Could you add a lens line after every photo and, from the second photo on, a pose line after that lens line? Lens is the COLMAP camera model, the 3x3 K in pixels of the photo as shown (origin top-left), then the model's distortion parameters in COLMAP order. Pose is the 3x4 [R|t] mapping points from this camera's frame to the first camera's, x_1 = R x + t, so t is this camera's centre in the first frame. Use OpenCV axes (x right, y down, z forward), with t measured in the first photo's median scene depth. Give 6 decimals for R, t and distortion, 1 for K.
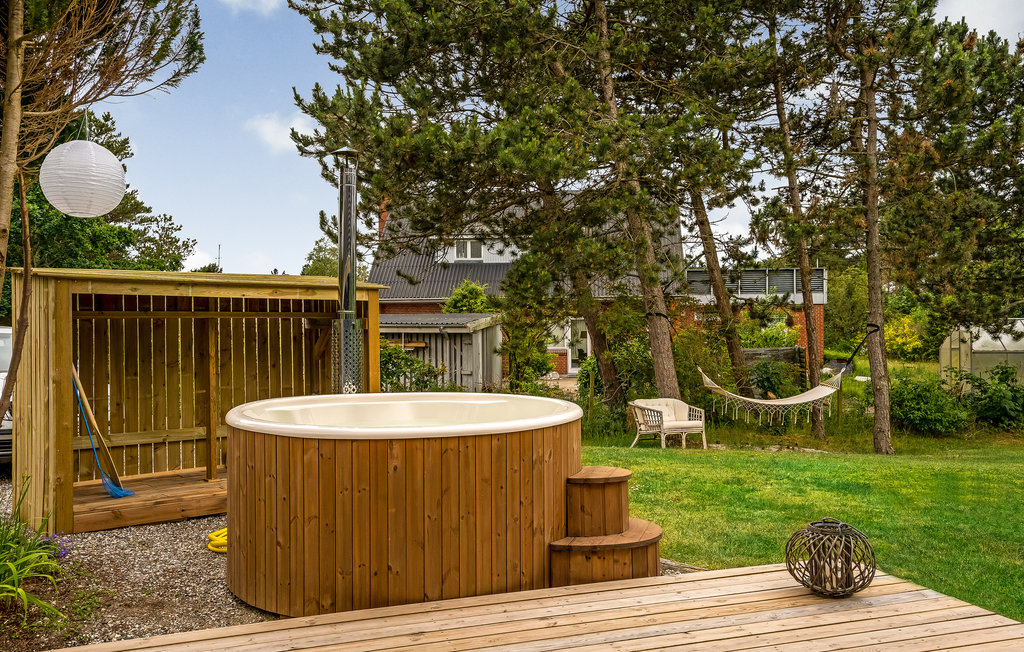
lens RADIAL K [[954.5, 0, 512.0], [0, 954.5, 326.0], [0, 0, 1]] dist [0.048167, 0.011266]
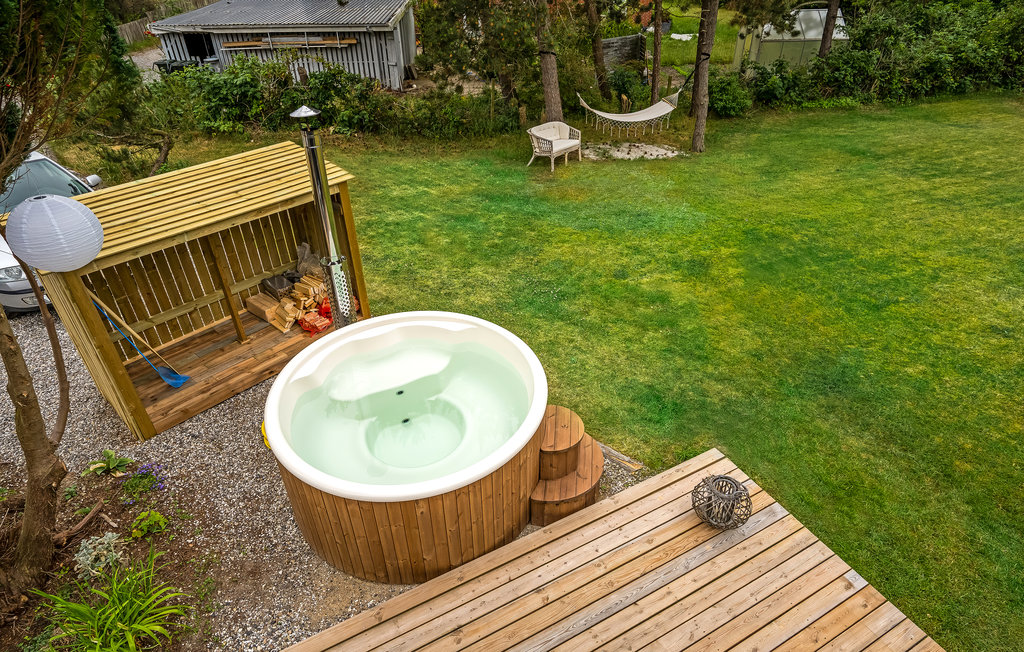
lens RADIAL K [[609.6, 0, 512.0], [0, 609.6, 326.0], [0, 0, 1]] dist [-0.014734, -0.000331]
pose [[0.988574, -0.089179, 0.121526, -0.026701], [0.004183, 0.822138, 0.569273, -0.179424], [-0.150678, -0.562260, 0.813117, 0.153127]]
